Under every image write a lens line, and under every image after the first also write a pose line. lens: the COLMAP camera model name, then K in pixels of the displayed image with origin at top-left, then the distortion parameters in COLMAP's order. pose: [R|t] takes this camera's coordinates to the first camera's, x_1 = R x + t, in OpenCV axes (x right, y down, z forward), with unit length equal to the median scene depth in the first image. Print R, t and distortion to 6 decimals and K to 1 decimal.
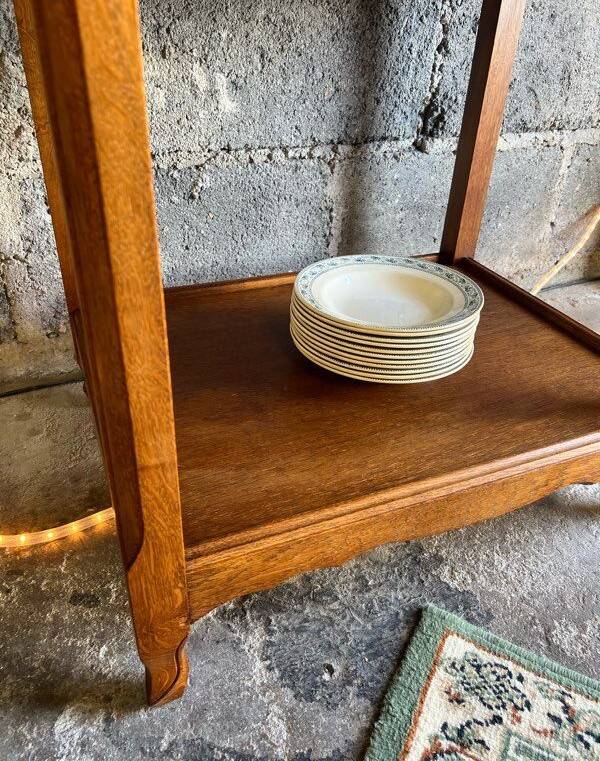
lens RADIAL K [[594.9, 0, 298.6], [0, 594.9, 367.7], [0, 0, 1]] dist [0.044463, -0.062250]
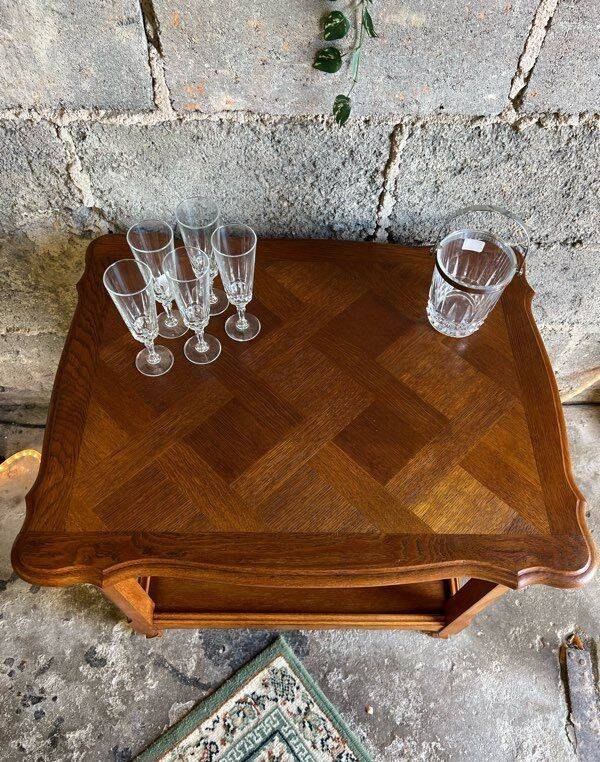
lens RADIAL K [[601.2, 0, 302.4], [0, 601.2, 401.4], [0, 0, 1]] dist [0.035269, -0.045397]
pose [[0.922017, 0.327104, -0.207094, 0.429488], [-0.199915, 0.860349, 0.468864, -1.248671], [0.331541, -0.390899, 0.858649, -0.438891]]
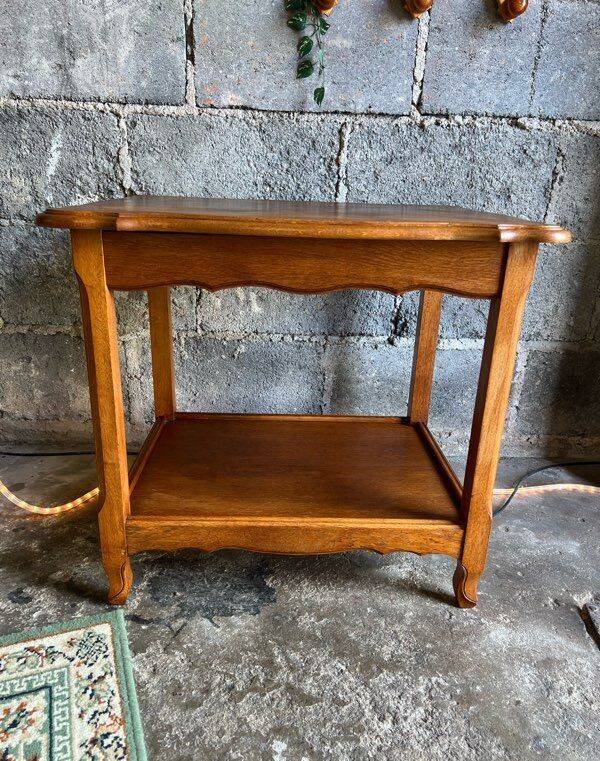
lens RADIAL K [[598.7, 0, 296.7], [0, 598.7, 406.8], [0, 0, 1]] dist [0.040299, -0.047949]
pose [[0.915464, 0.135810, -0.378789, 0.914358], [-0.211784, 0.963018, -0.166566, 0.143133], [0.342159, 0.232707, 0.910371, -0.655768]]
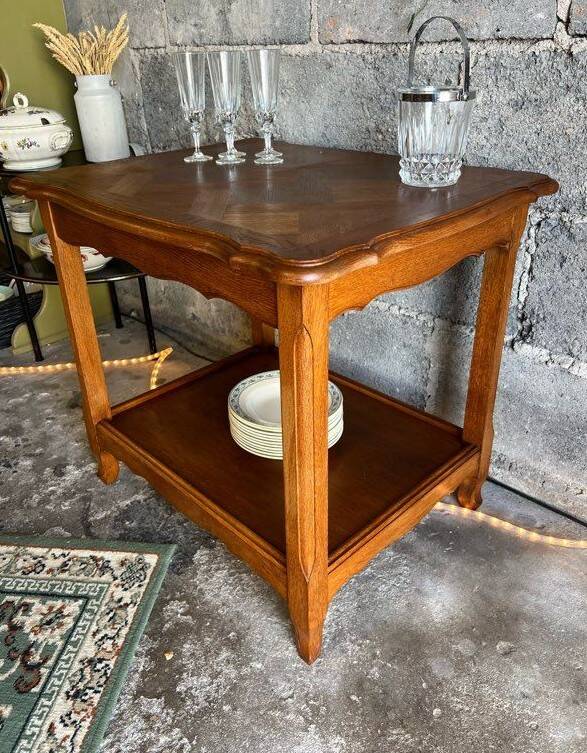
lens RADIAL K [[601.0, 0, 292.5], [0, 601.0, 357.7], [0, 0, 1]] dist [0.032598, -0.042948]
pose [[0.370505, 0.384332, -0.845585, 1.609767], [-0.462112, 0.865982, 0.191122, -0.592122], [0.805716, 0.319943, 0.498455, 0.175091]]
